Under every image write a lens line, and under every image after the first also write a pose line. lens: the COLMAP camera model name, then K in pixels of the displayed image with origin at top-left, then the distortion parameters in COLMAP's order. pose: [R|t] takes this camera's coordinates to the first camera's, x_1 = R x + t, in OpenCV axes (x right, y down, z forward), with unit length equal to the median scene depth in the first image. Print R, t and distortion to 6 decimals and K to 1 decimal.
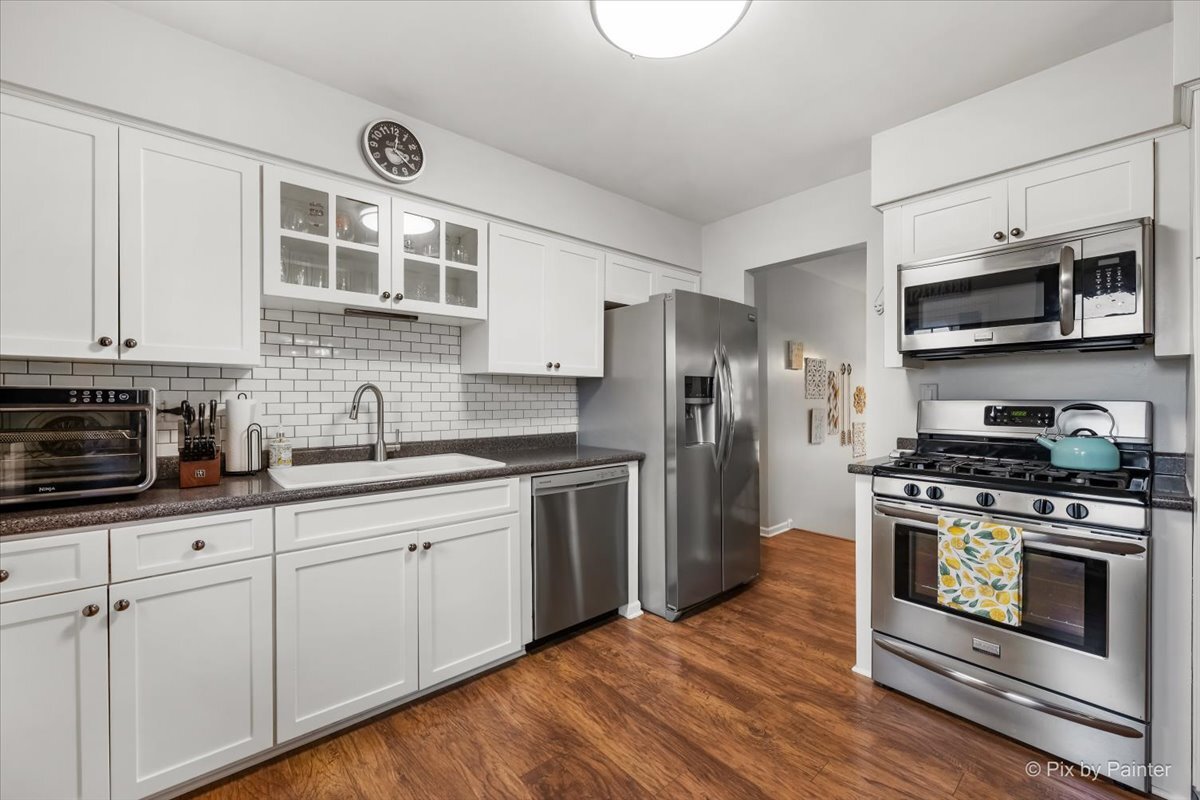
lens RADIAL K [[480.5, 0, 598.2], [0, 480.5, 403.8], [0, 0, 1]] dist [0.000320, -0.000192]
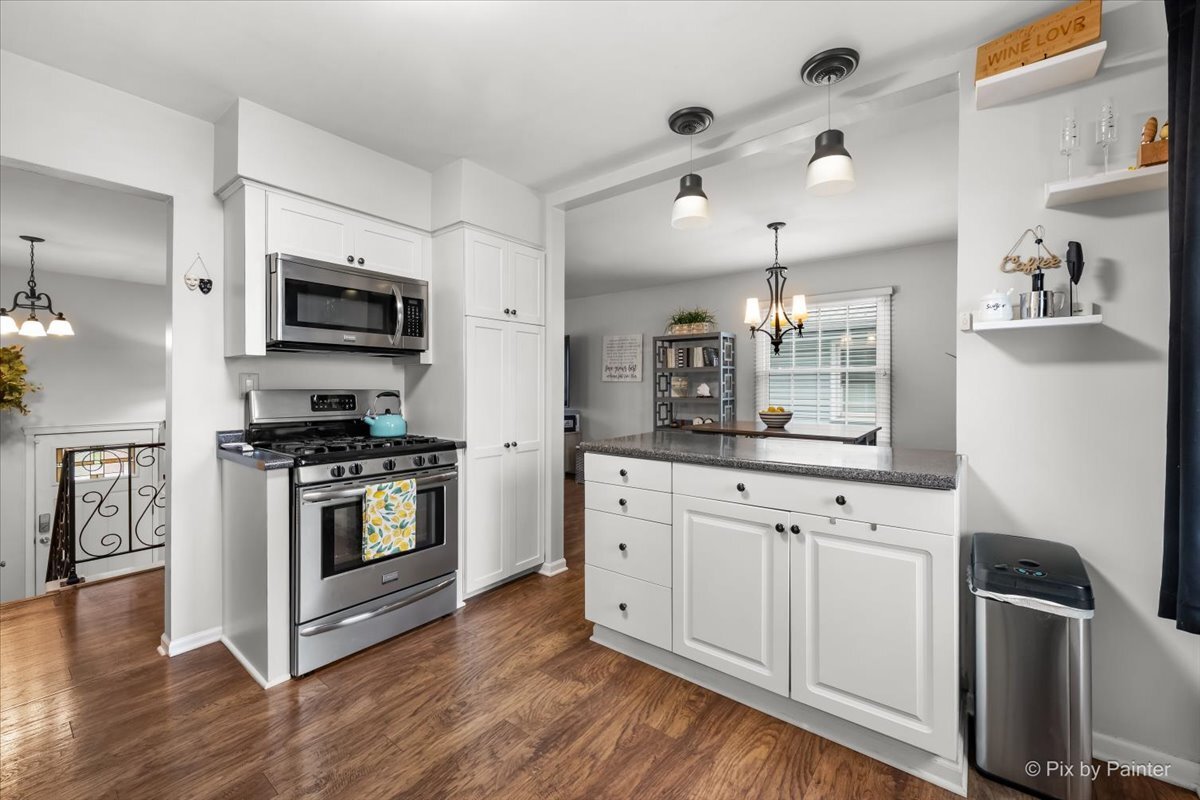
lens RADIAL K [[486.8, 0, 601.6], [0, 486.8, 389.9], [0, 0, 1]] dist [-0.002590, -0.000186]
pose [[-0.204615, -0.002628, 0.978839, -0.550197], [0.010217, 0.999936, 0.004821, -0.006230], [-0.978789, 0.010987, -0.204575, 0.627078]]
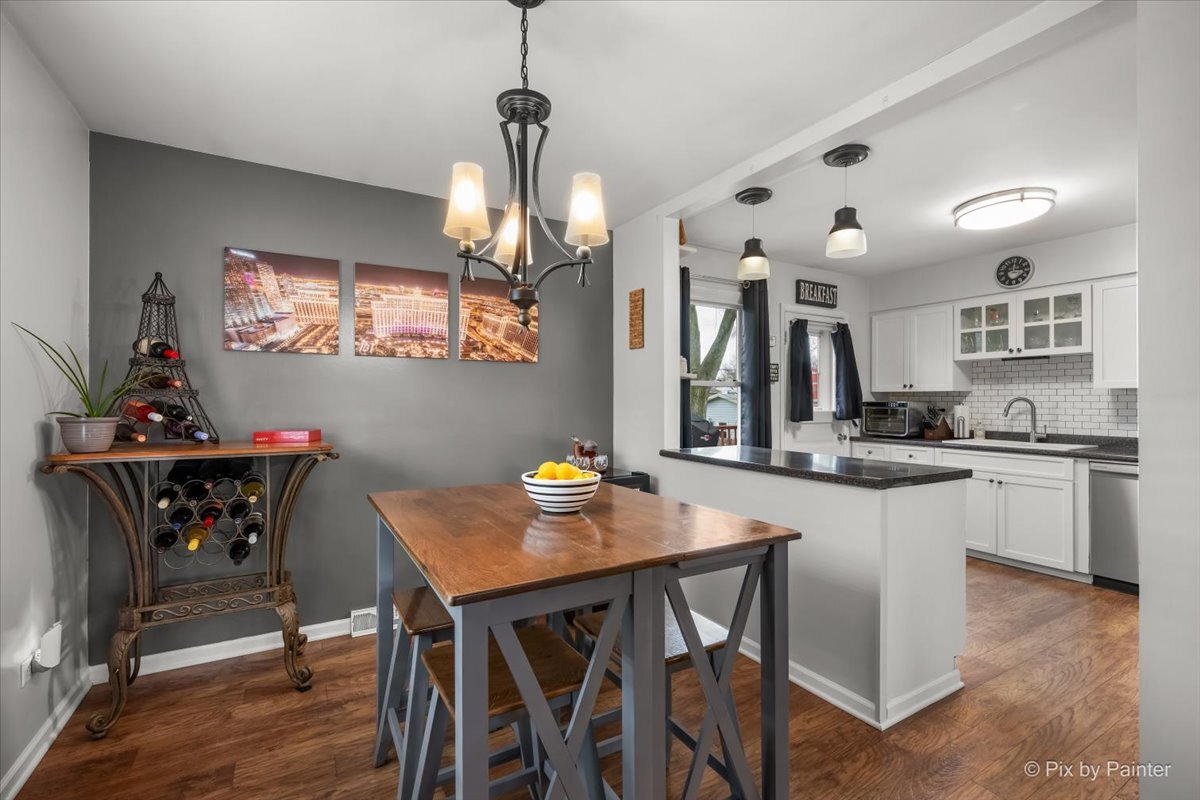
lens RADIAL K [[529.5, 0, 603.7], [0, 529.5, 394.9], [0, 0, 1]] dist [-0.000812, -0.000154]
pose [[-0.173643, -0.007292, -0.984782, 2.023048], [-0.010420, 0.999930, -0.005567, -0.029430], [0.984753, 0.009295, -0.173707, -0.207378]]
